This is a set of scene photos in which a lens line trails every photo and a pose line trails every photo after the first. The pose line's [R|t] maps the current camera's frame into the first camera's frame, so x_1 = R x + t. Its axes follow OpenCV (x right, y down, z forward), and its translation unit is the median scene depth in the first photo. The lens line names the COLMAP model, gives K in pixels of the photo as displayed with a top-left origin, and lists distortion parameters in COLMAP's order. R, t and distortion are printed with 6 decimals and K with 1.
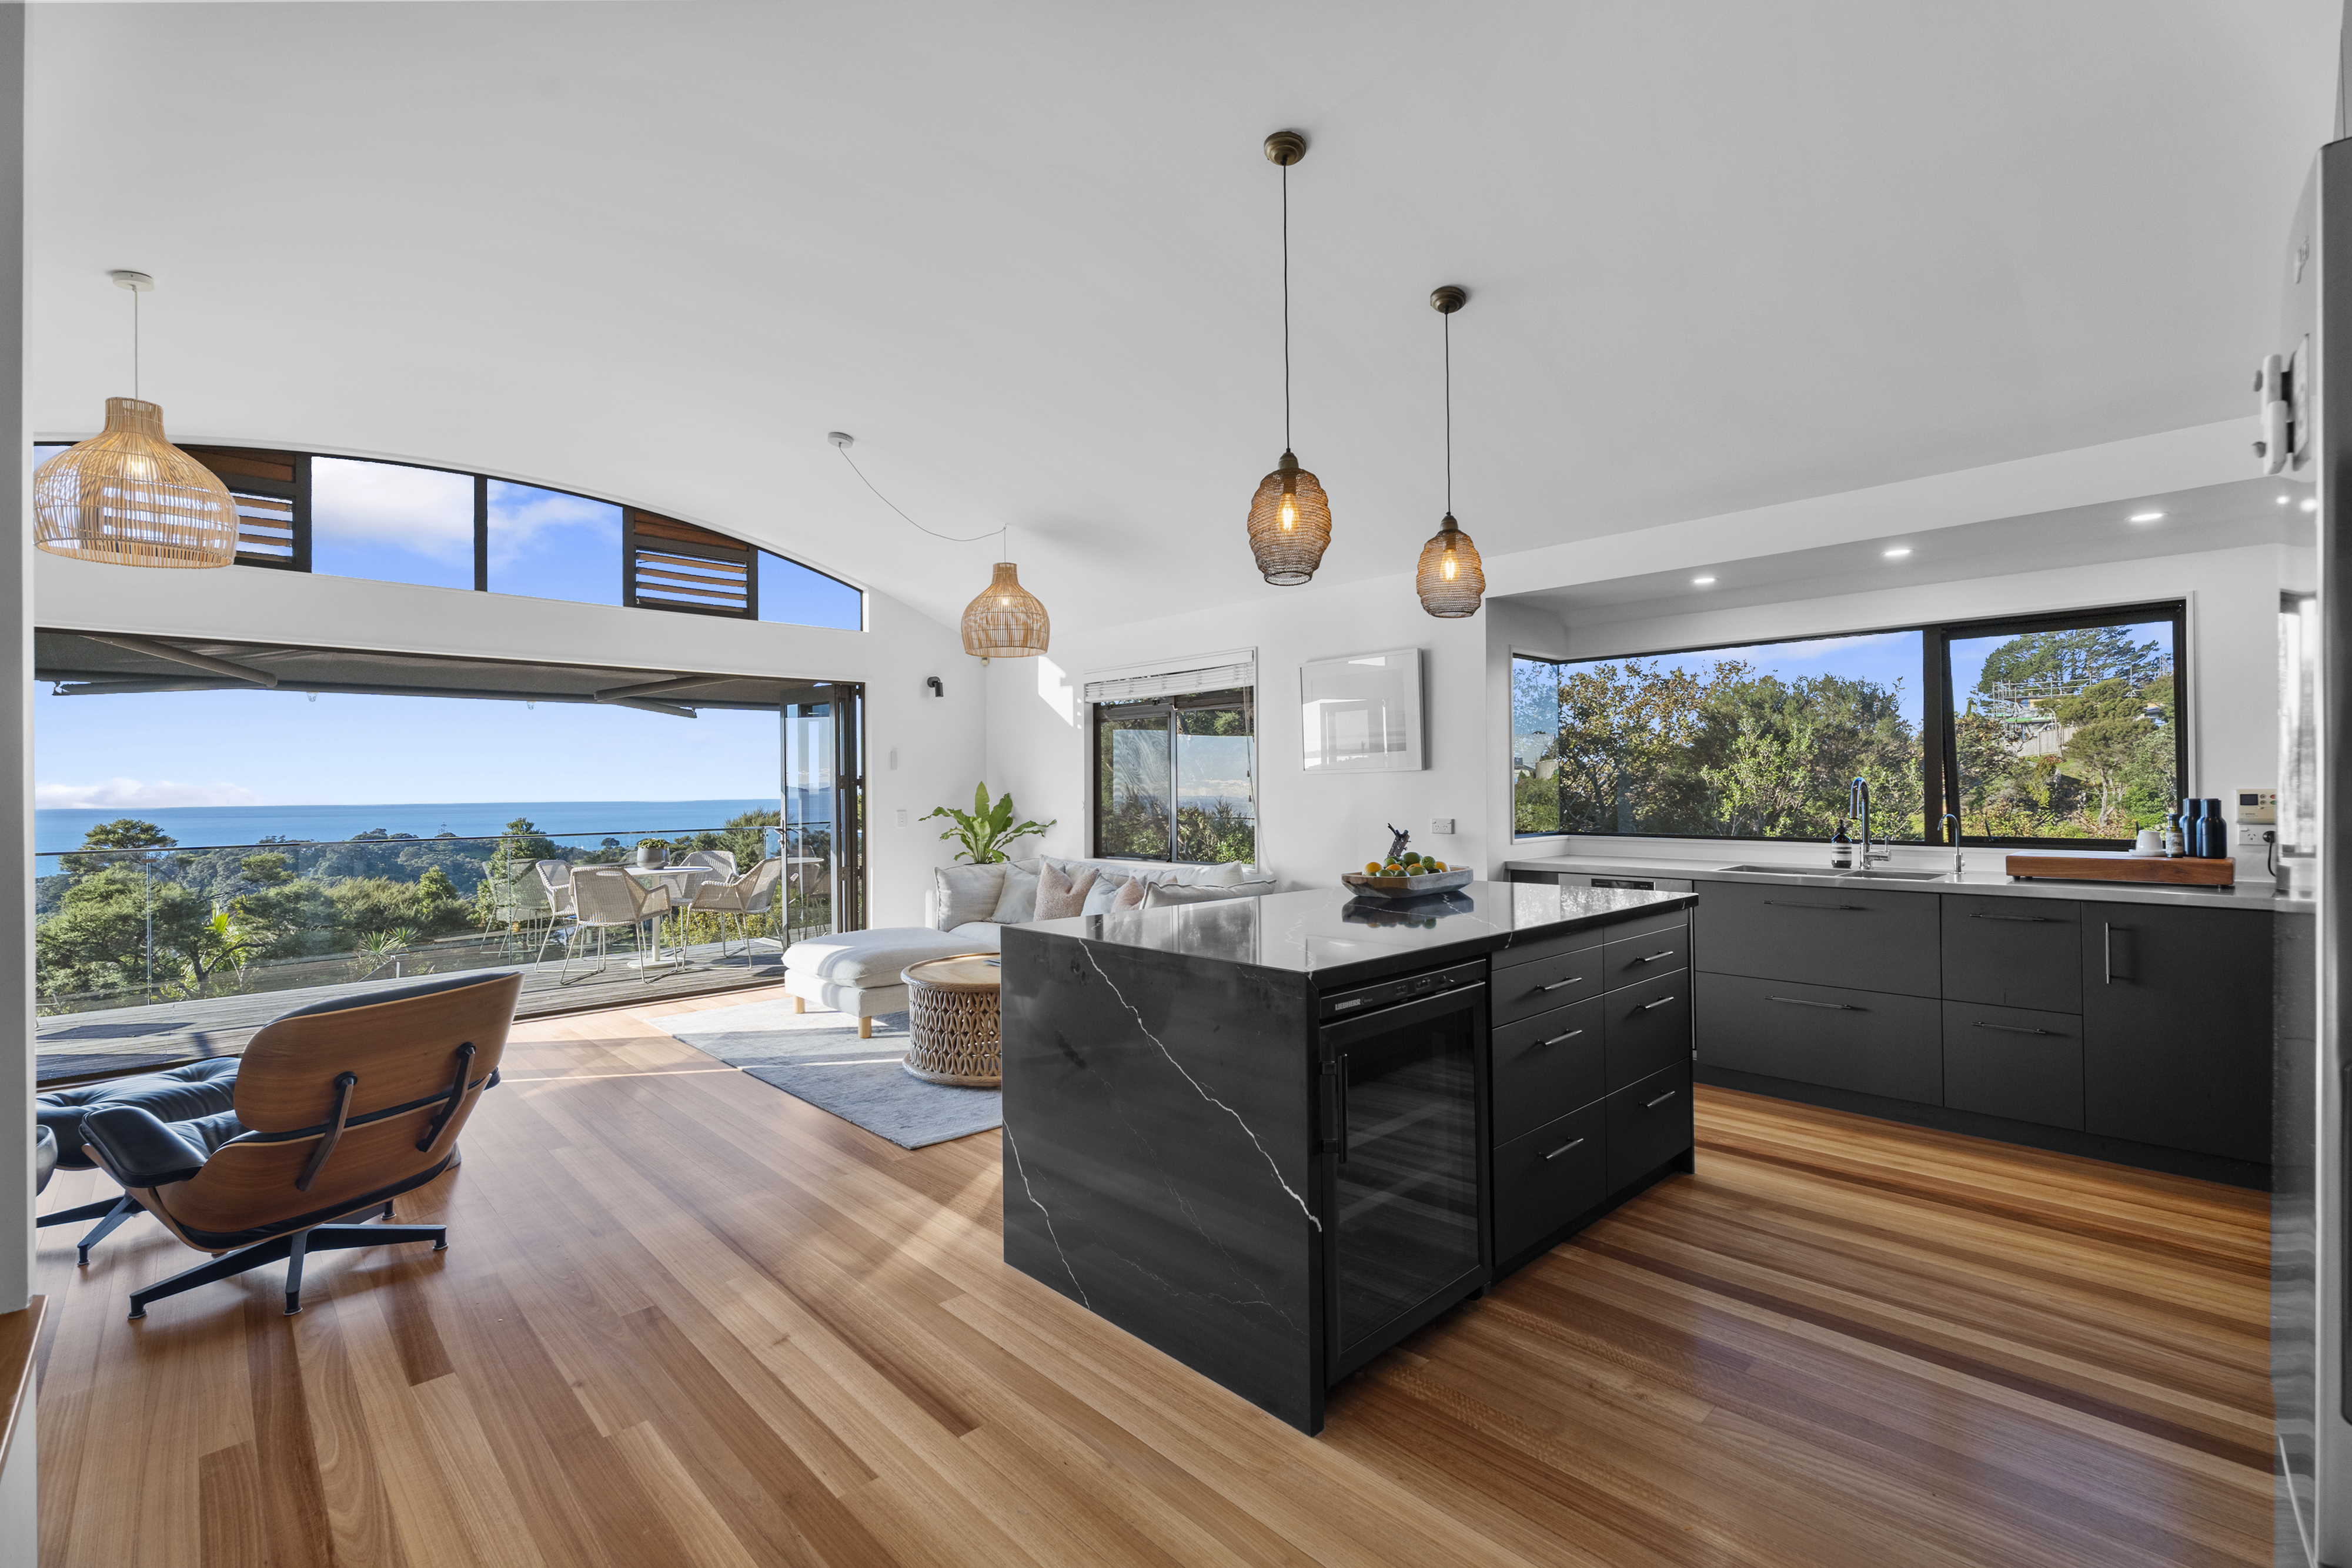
lens RADIAL K [[1045.7, 0, 1176.0], [0, 1045.7, 784.0], [0, 0, 1]] dist [0.000707, 0.000057]
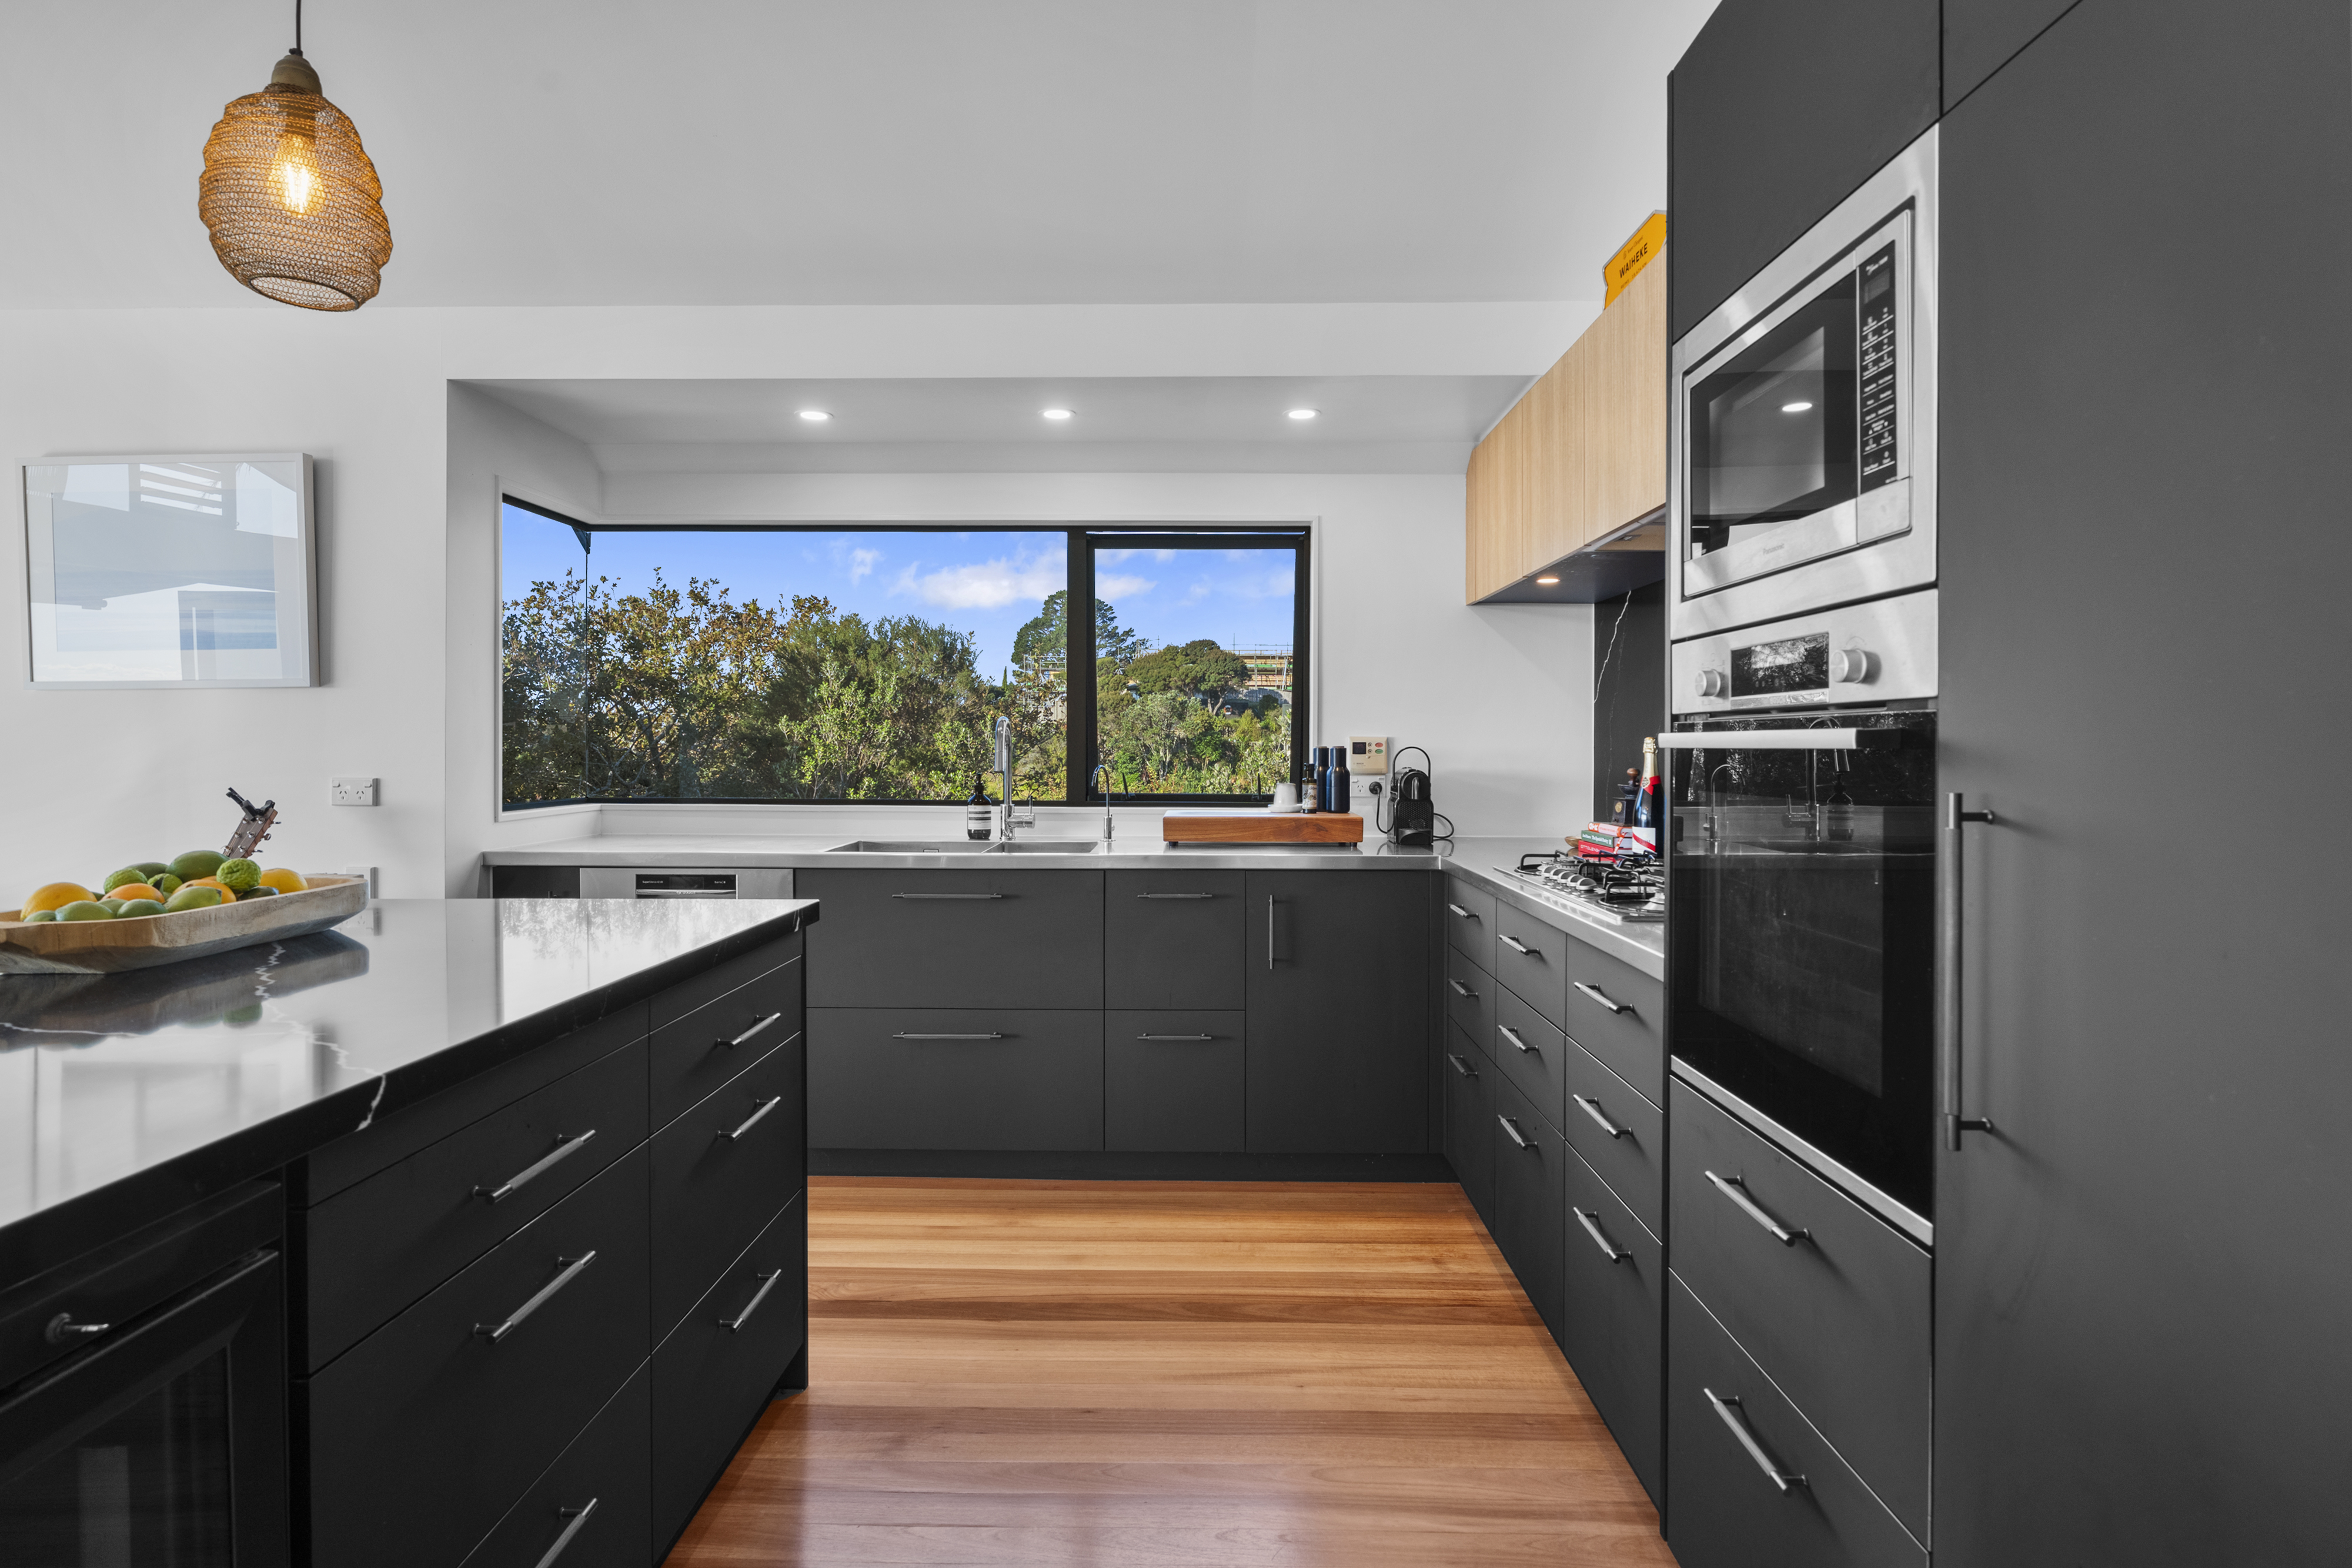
lens RADIAL K [[1201.4, 0, 1173.3], [0, 1201.4, 755.3], [0, 0, 1]] dist [-0.006545, -0.000402]
pose [[0.703065, 0.005889, 0.711101, 0.079425], [-0.012524, 0.999913, 0.004102, 0.009705], [-0.711015, -0.011790, 0.703078, 0.190019]]
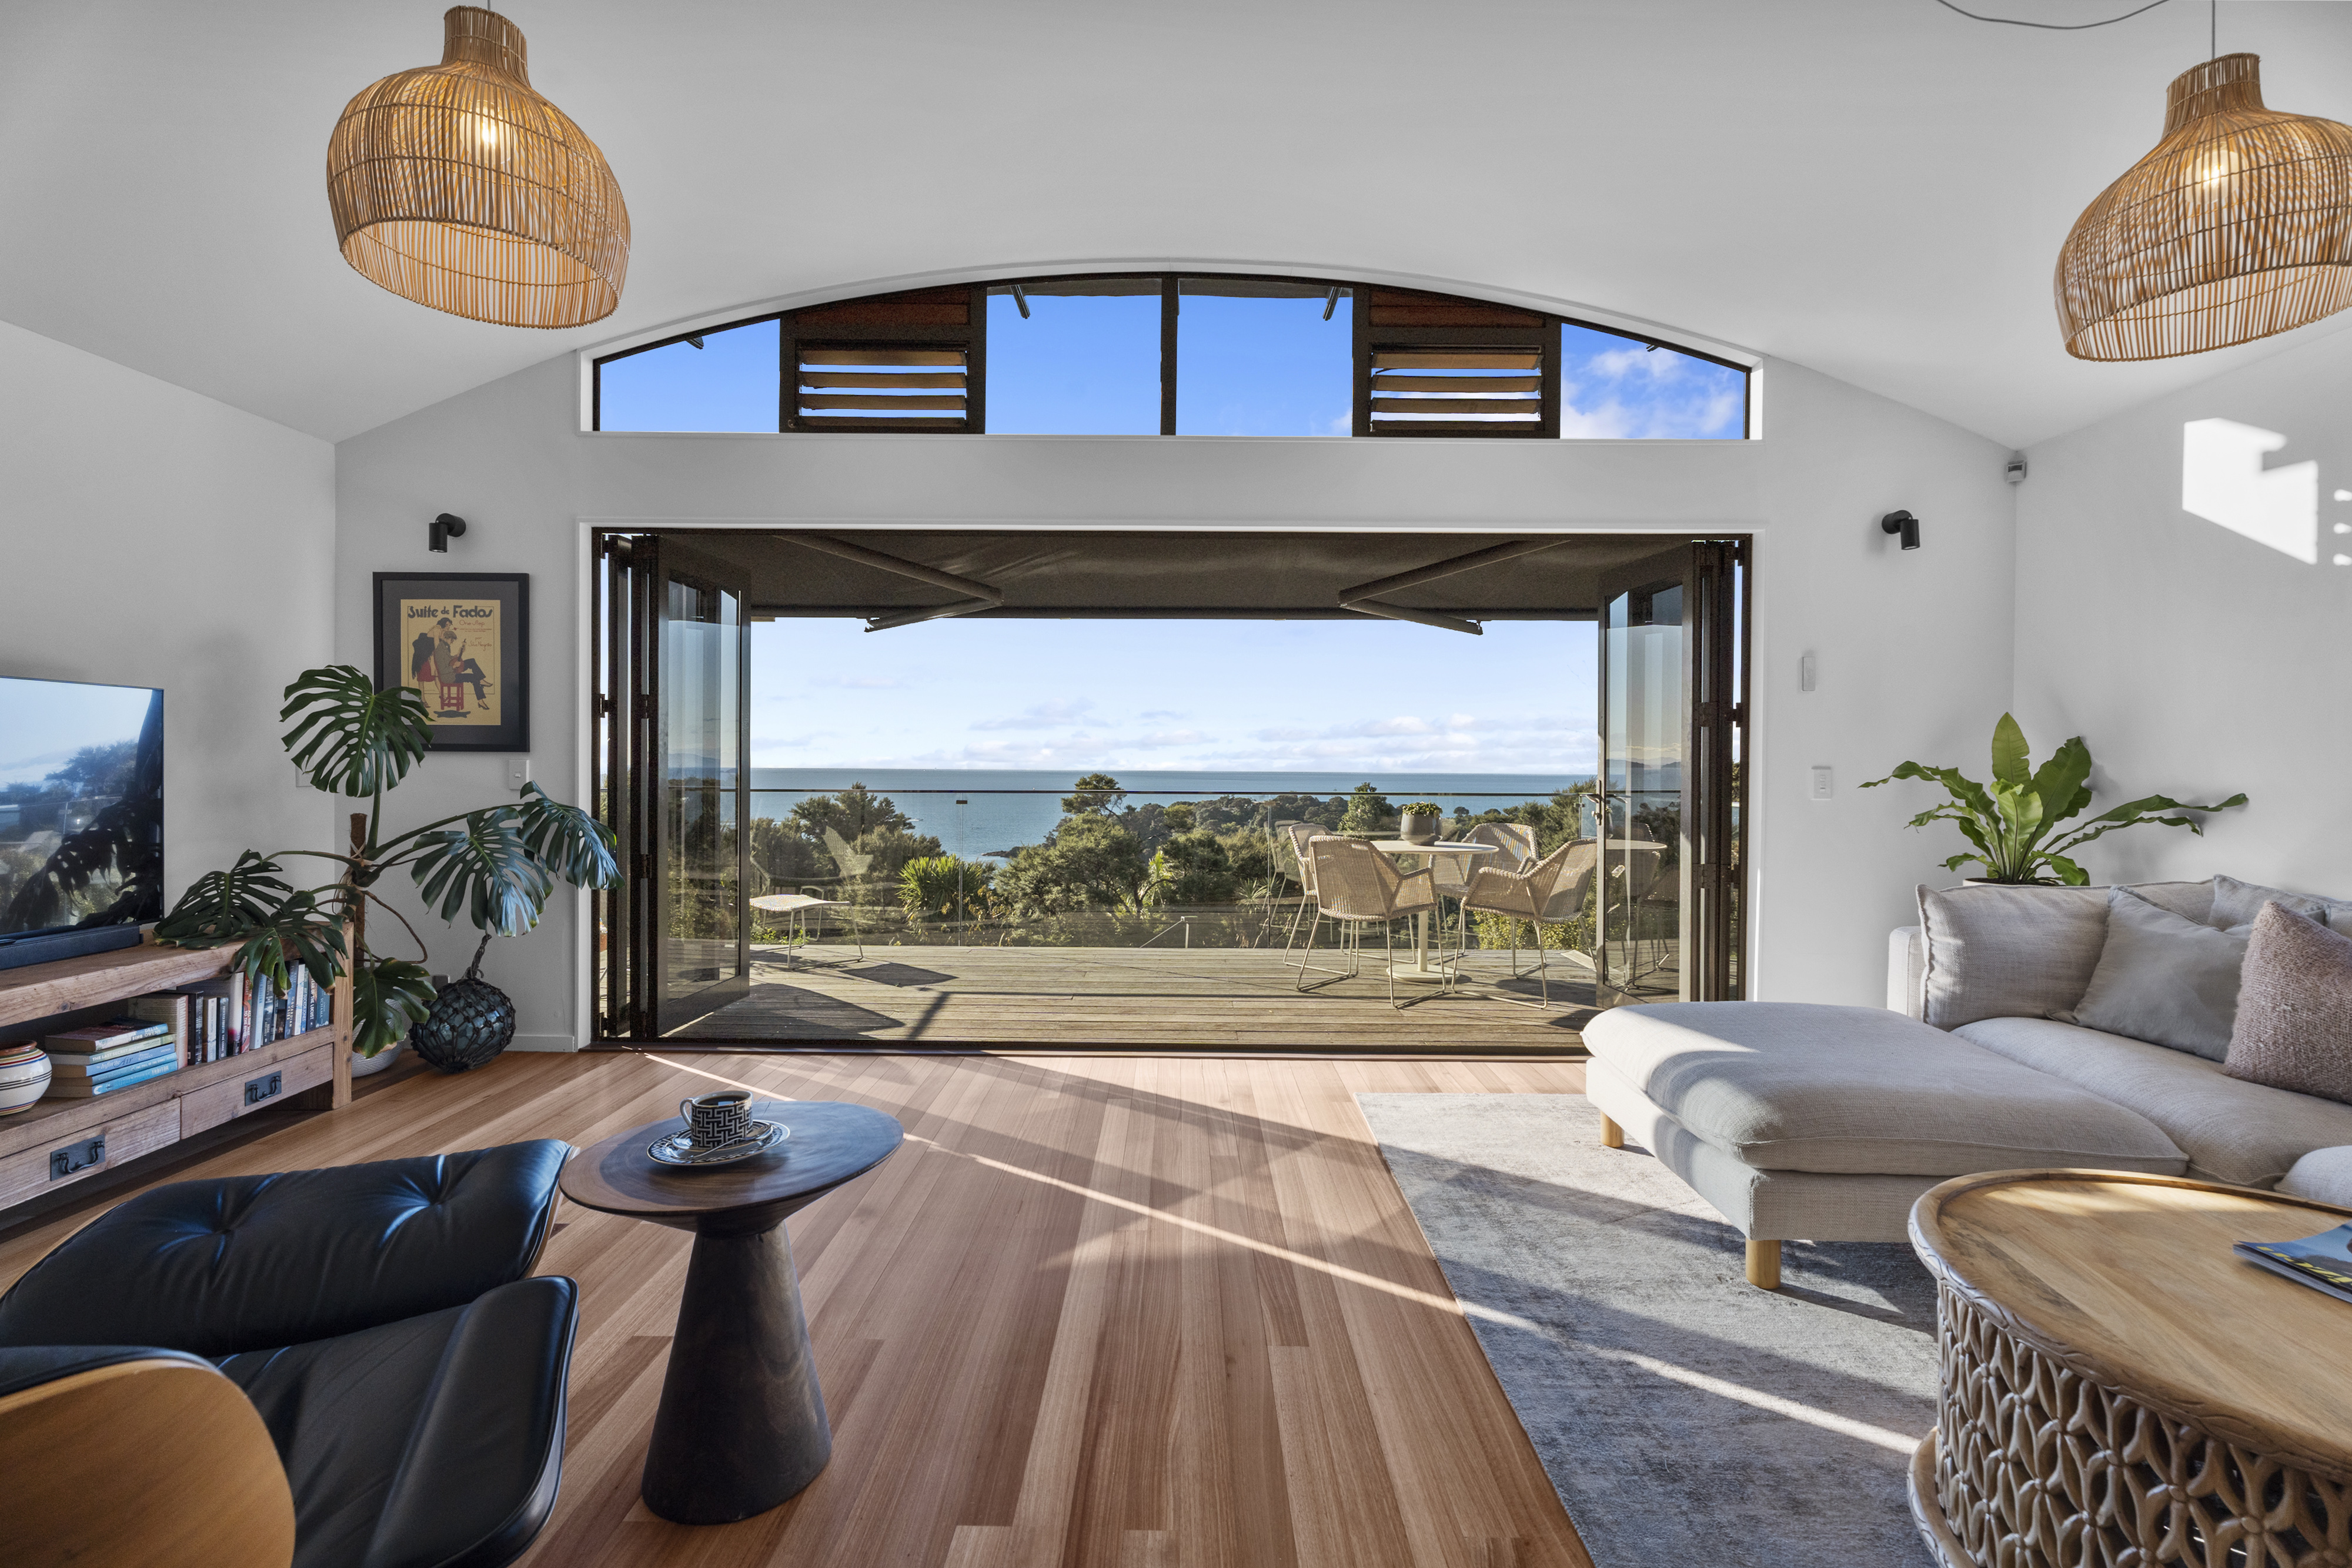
lens RADIAL K [[1043.4, 0, 1170.2], [0, 1043.4, 771.2], [0, 0, 1]] dist [0.000237, -0.000011]
pose [[0.718231, 0.020117, -0.695514, -0.134043], [-0.012051, 0.999792, 0.016473, 0.023014], [0.695700, -0.003450, 0.718324, 0.394544]]
